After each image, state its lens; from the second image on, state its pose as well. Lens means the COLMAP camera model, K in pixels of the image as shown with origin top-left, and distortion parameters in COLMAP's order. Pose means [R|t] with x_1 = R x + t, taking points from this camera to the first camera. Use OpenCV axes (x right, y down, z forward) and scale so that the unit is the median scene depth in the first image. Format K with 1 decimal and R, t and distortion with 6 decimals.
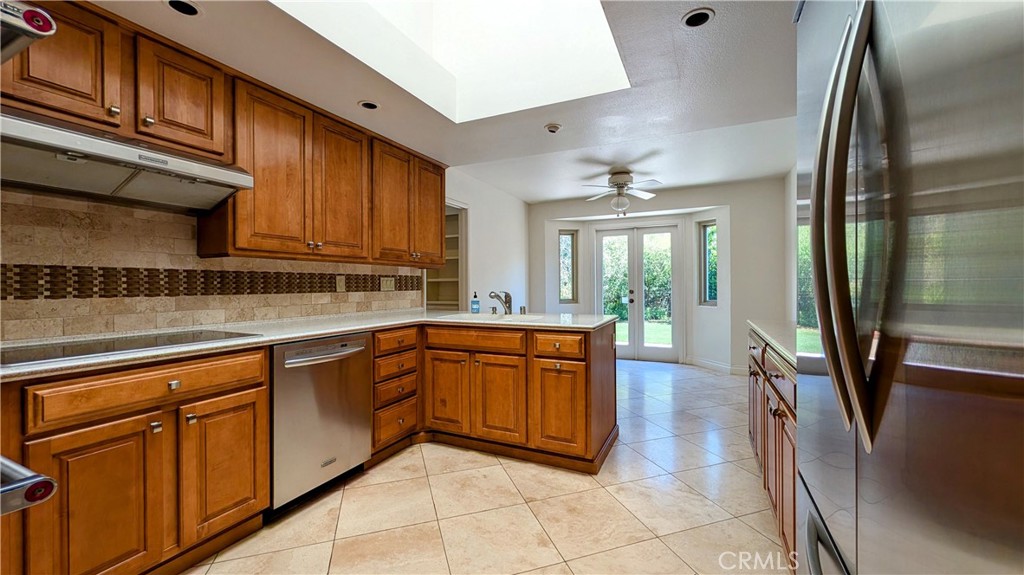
lens RADIAL K [[394.0, 0, 511.7], [0, 394.0, 285.9], [0, 0, 1]] dist [-0.000876, 0.000018]
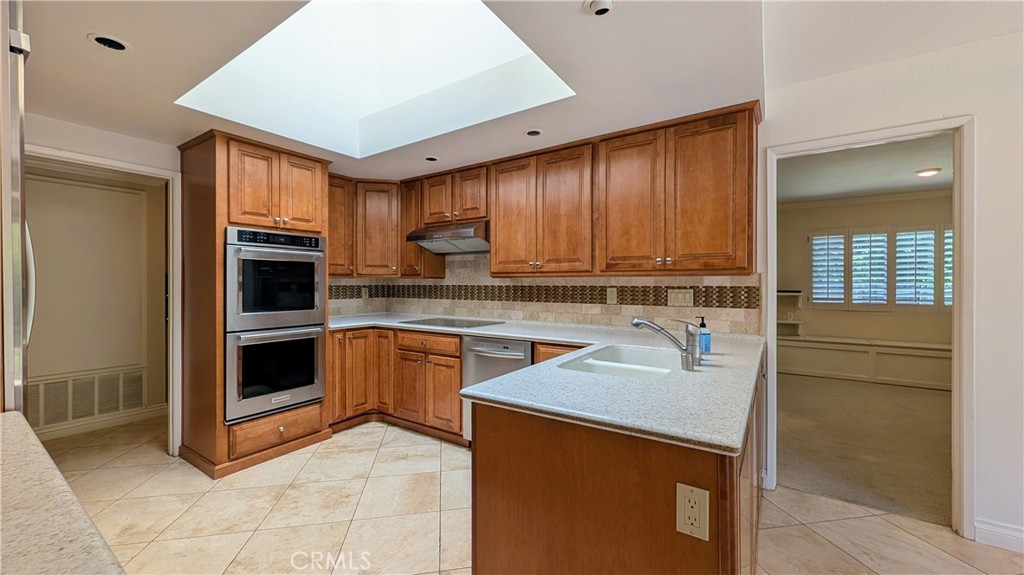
lens RADIAL K [[394.0, 0, 516.6], [0, 394.0, 286.6], [0, 0, 1]] dist [-0.000876, 0.000018]
pose [[-0.142307, 0.011158, -0.989760, 0.620962], [-0.004113, 0.999921, 0.011864, -0.042400], [0.989814, 0.005759, -0.142250, 0.959303]]
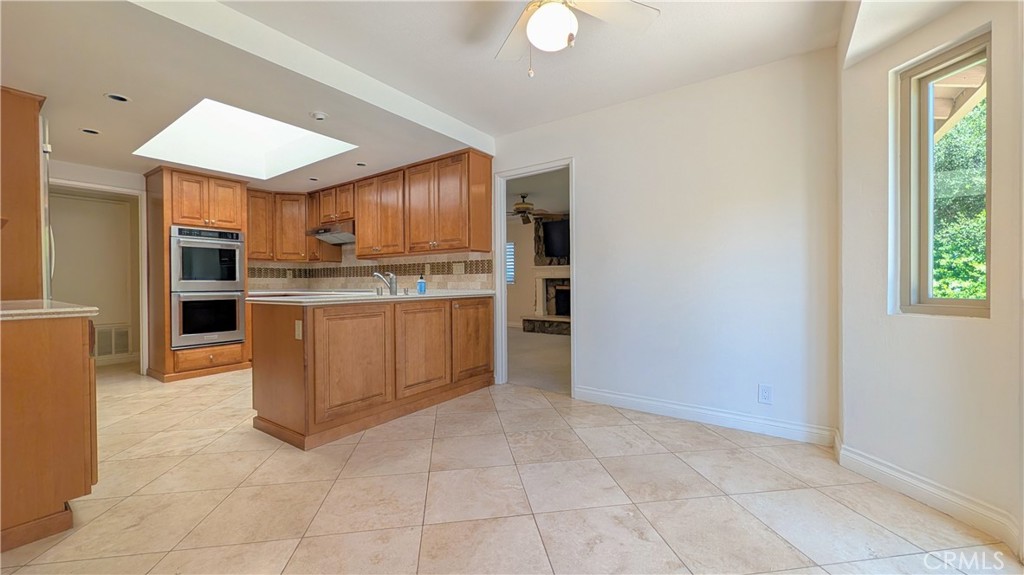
lens RADIAL K [[394.0, 0, 516.1], [0, 394.0, 286.9], [0, 0, 1]] dist [-0.000876, 0.000018]
pose [[-0.162123, 0.015236, -0.986653, 1.054551], [0.003441, 0.999883, 0.014875, 0.042712], [0.986765, -0.000984, -0.162157, 1.673939]]
